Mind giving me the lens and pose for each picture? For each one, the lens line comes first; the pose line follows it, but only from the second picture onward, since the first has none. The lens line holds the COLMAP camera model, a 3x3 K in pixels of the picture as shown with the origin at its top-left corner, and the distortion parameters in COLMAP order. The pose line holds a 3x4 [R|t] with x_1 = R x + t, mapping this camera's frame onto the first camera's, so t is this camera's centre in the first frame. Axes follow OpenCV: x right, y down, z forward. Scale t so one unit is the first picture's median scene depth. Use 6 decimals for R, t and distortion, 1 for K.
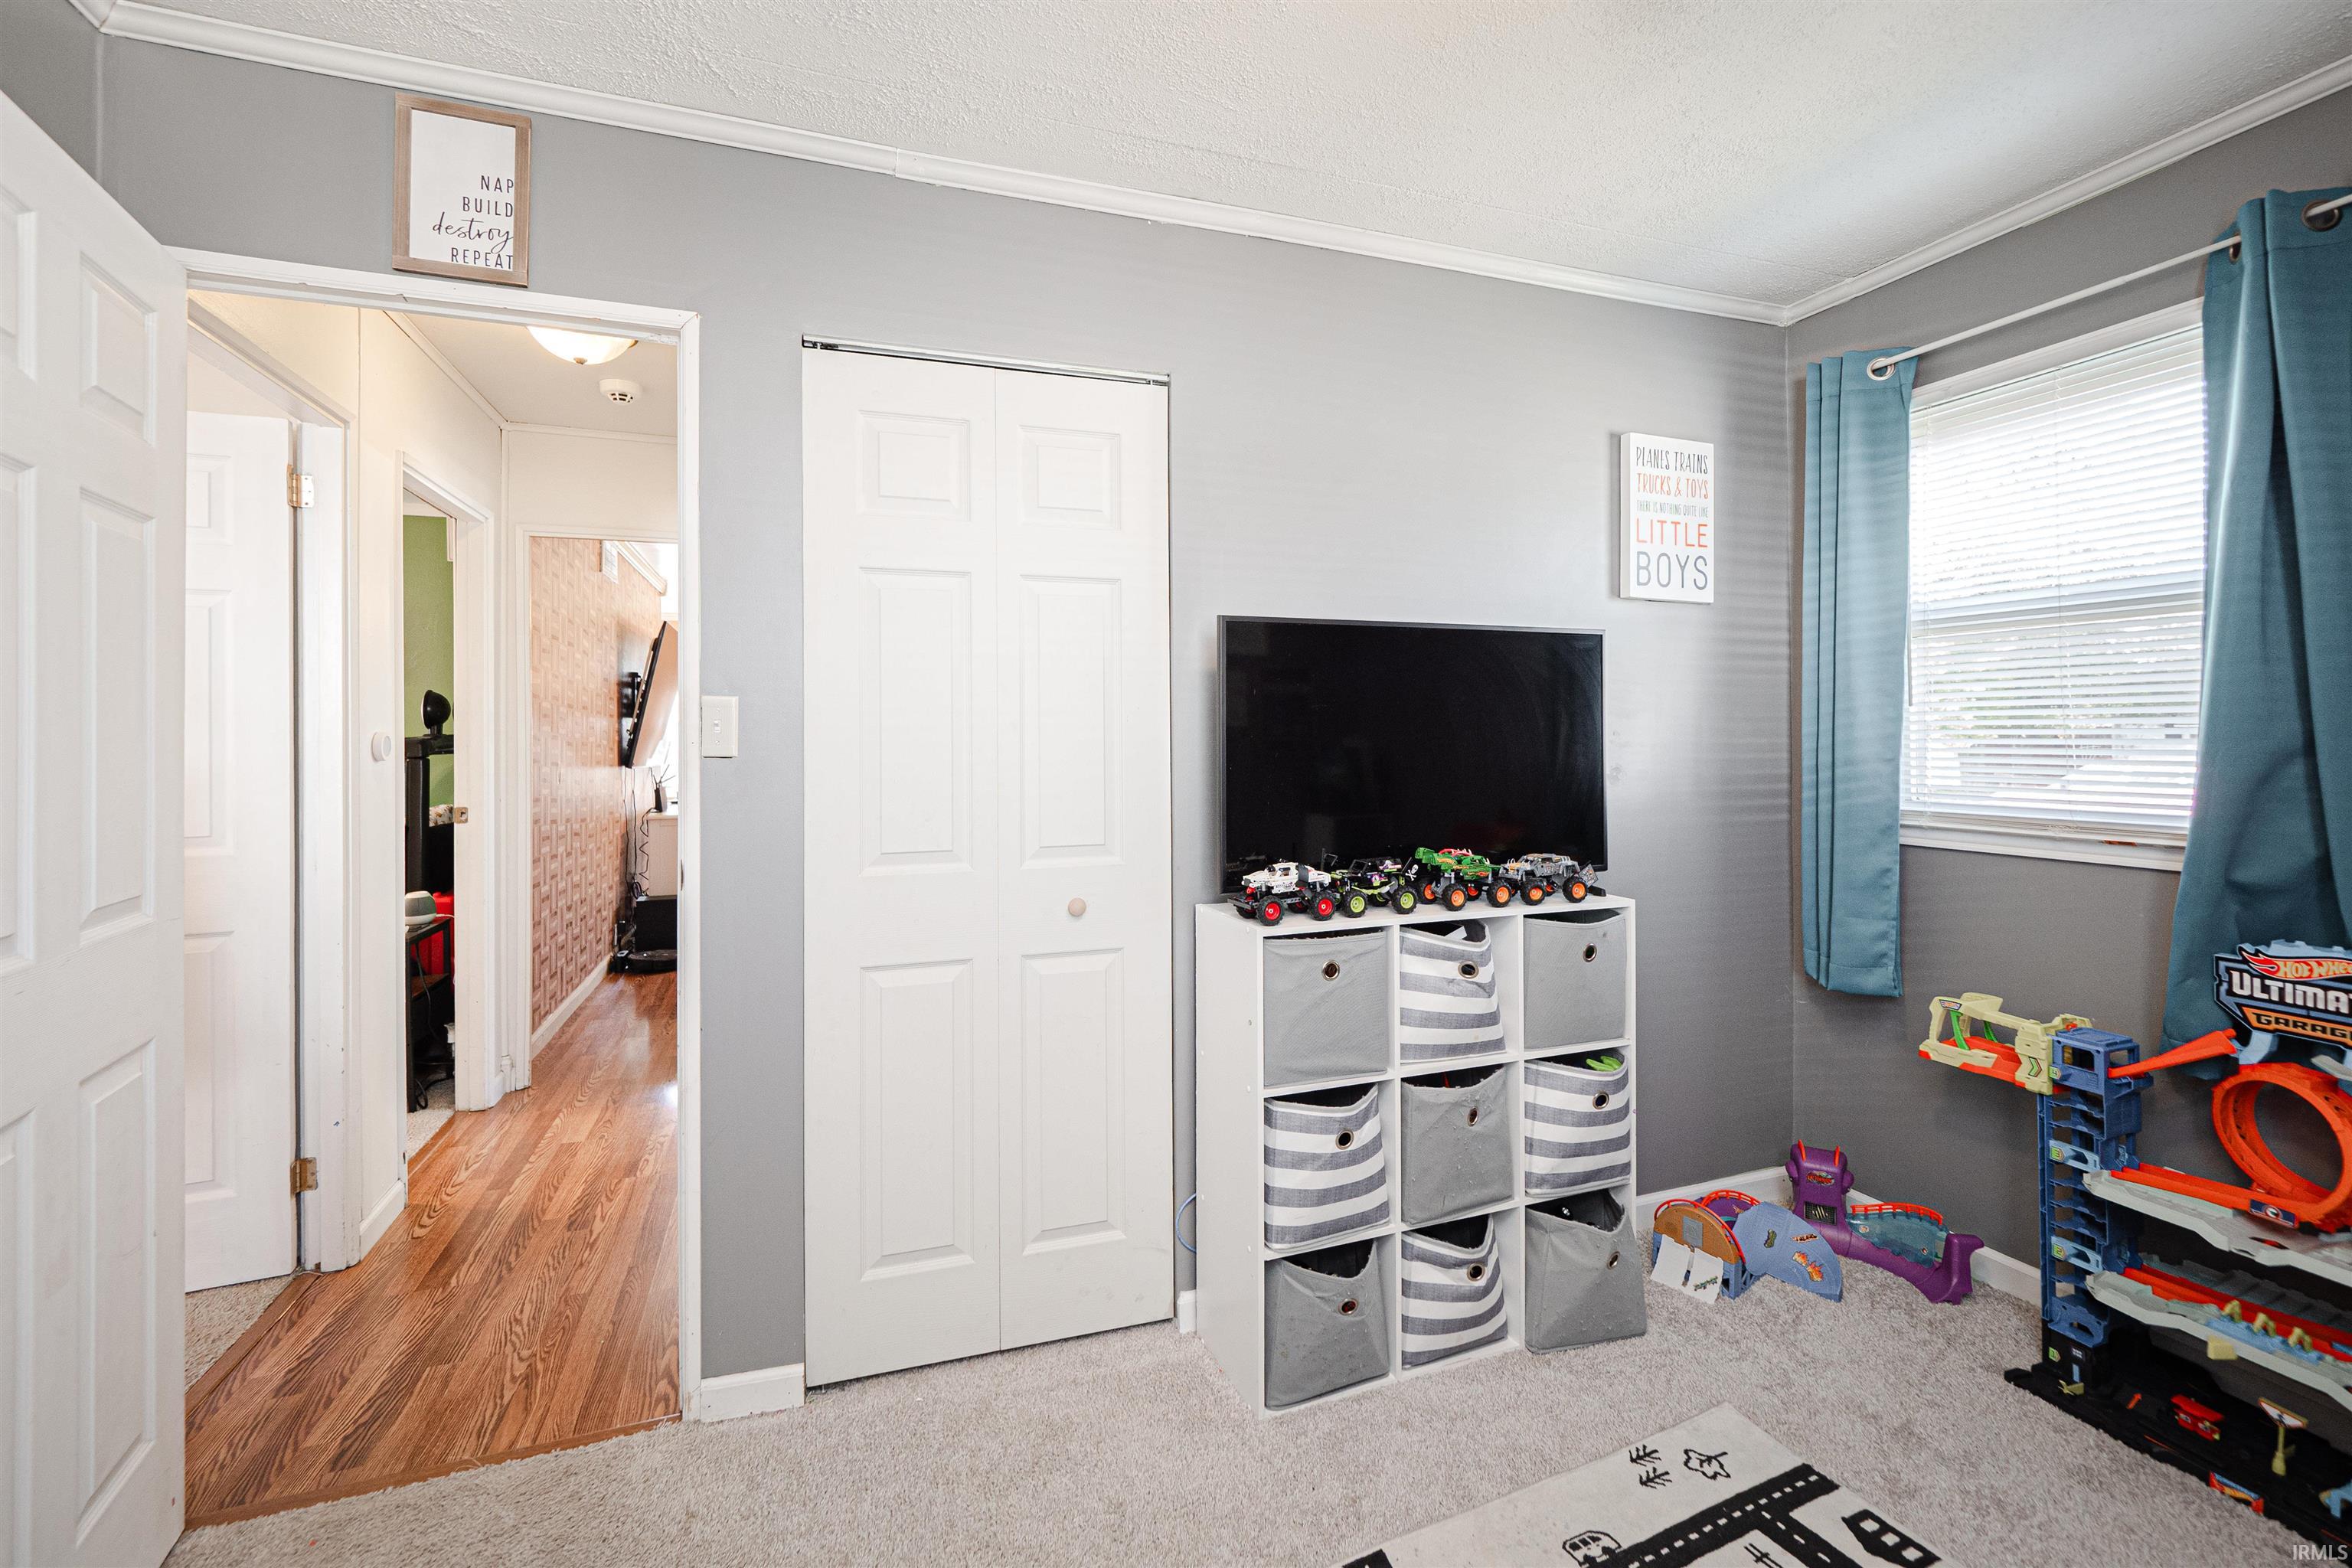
lens RADIAL K [[1006.8, 0, 1152.5], [0, 1006.8, 735.9], [0, 0, 1]] dist [0.000294, 0.000144]
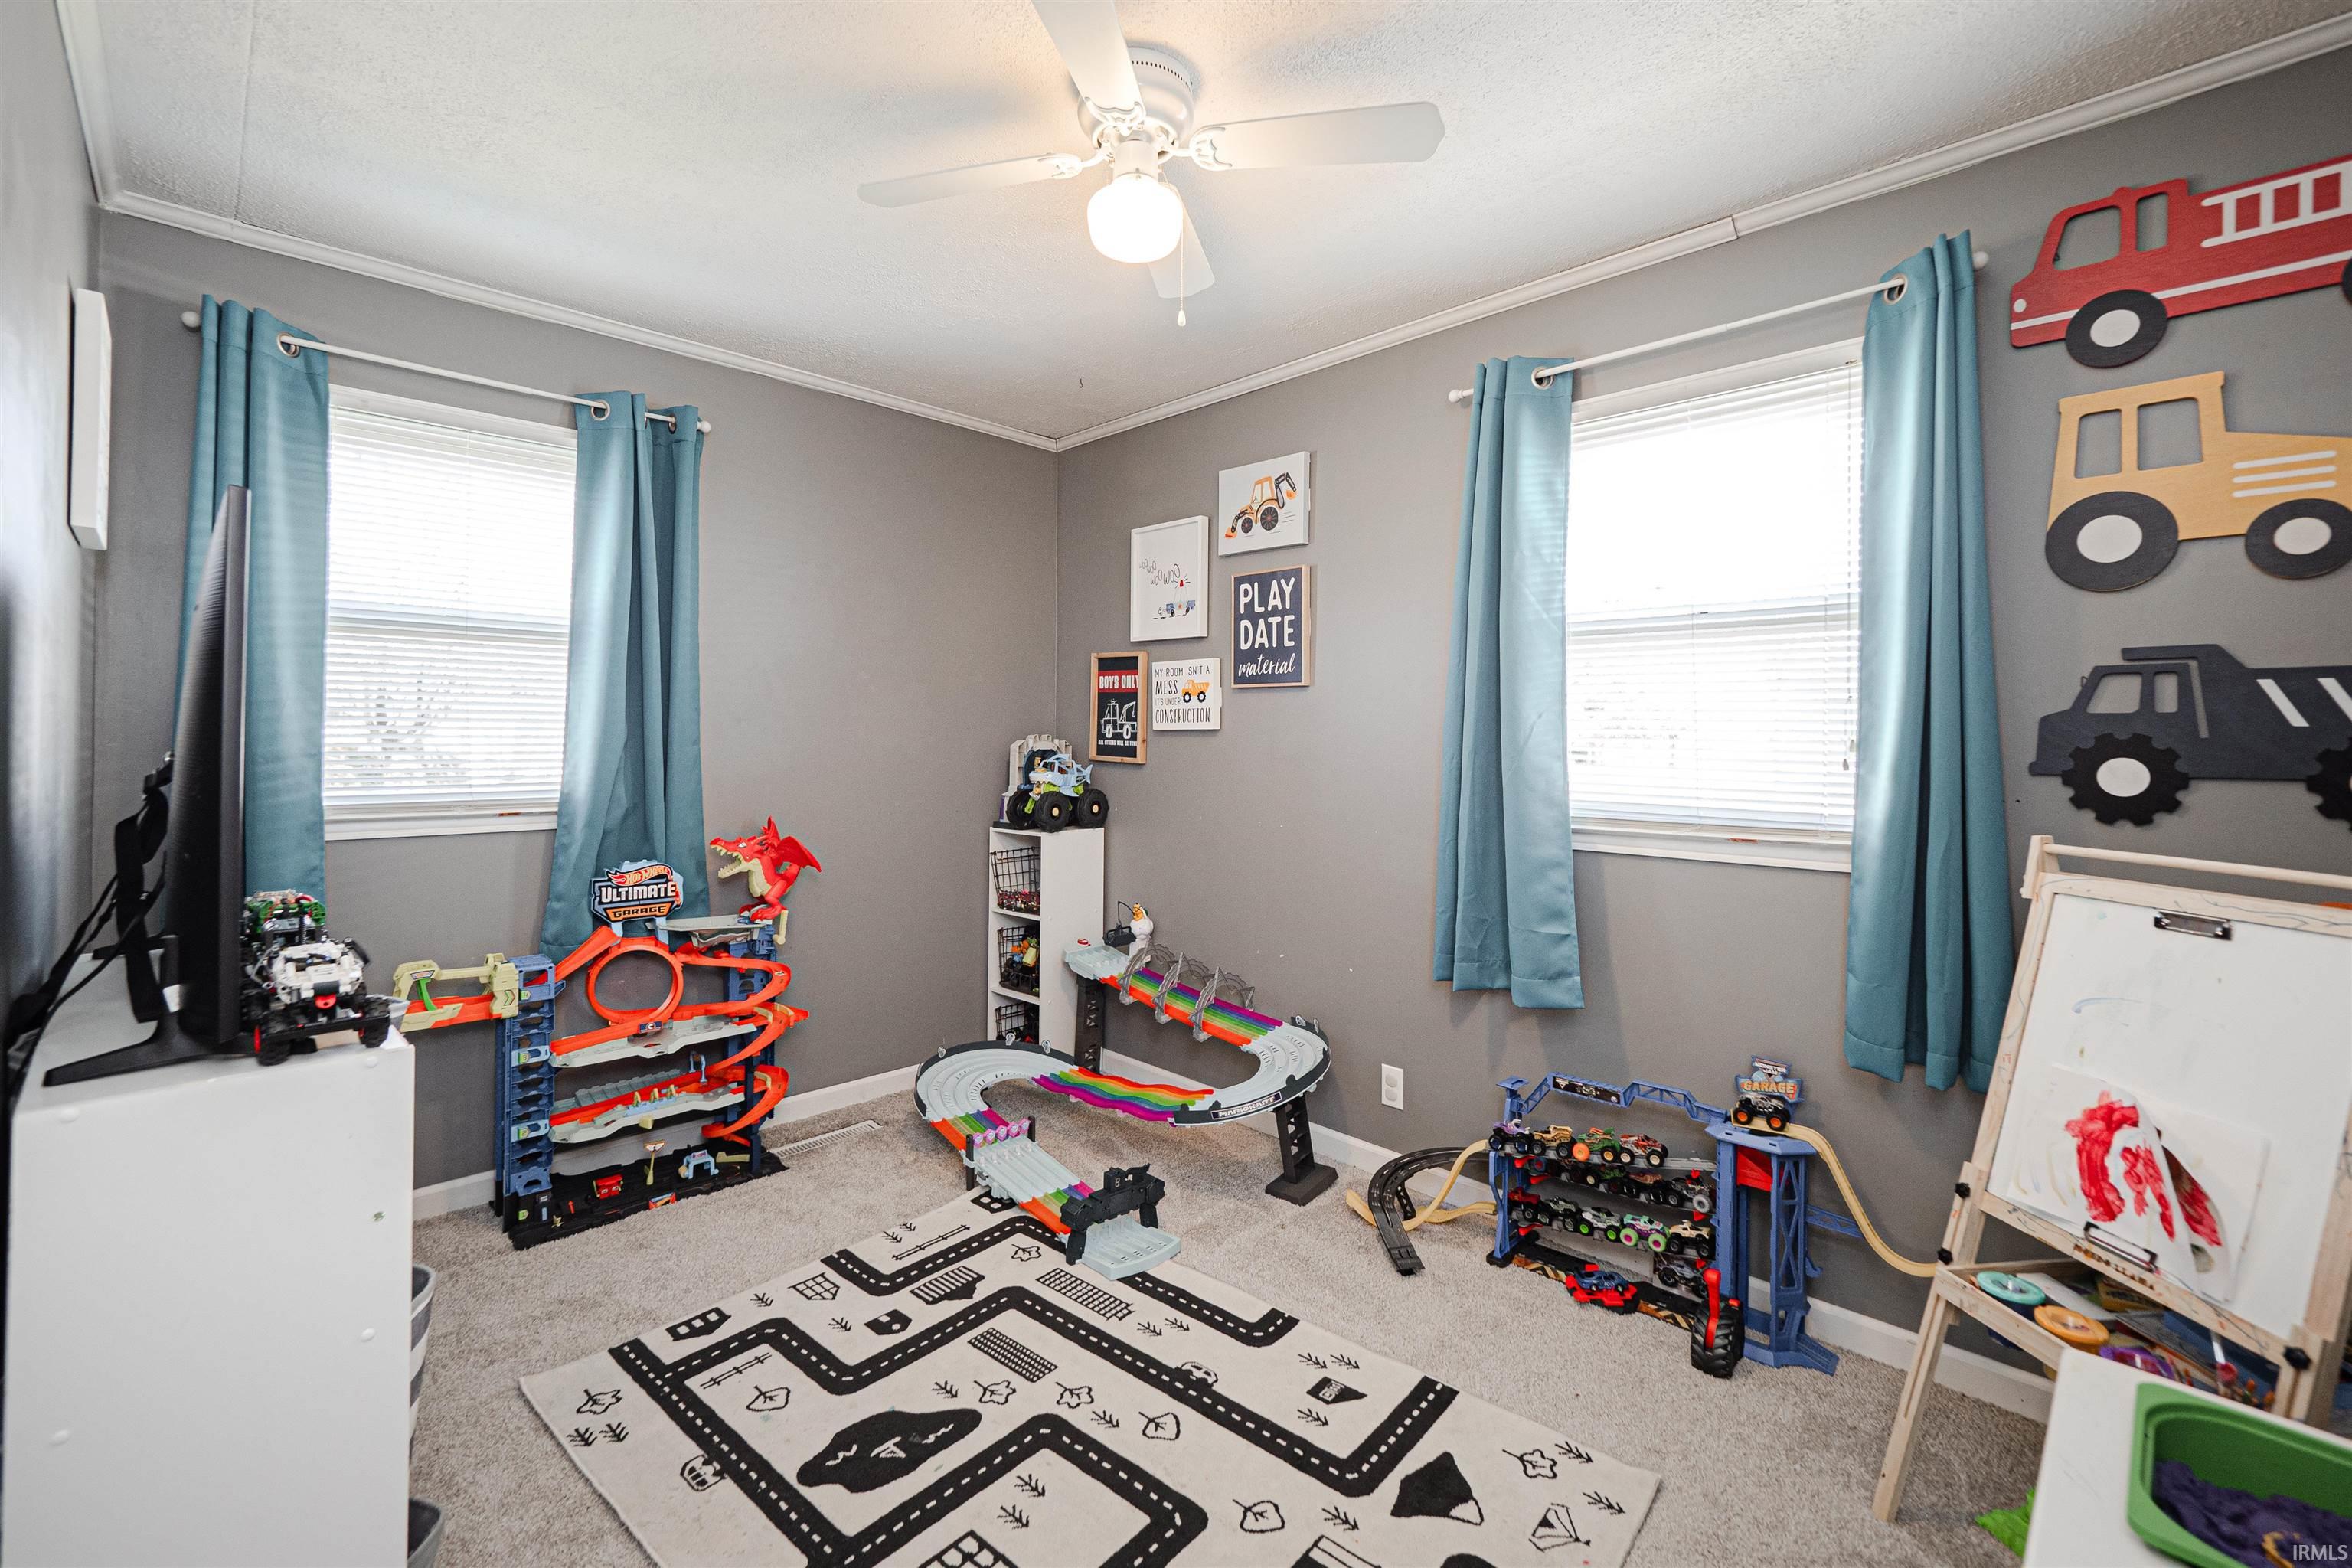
lens RADIAL K [[1004.2, 0, 1174.1], [0, 1004.2, 739.1], [0, 0, 1]] dist [0.002915, 0.000395]
pose [[-0.428814, -0.004943, 0.903379, -0.672611], [-0.009492, 0.999954, 0.000966, -0.000619], [-0.903343, -0.008160, -0.428841, 0.880846]]
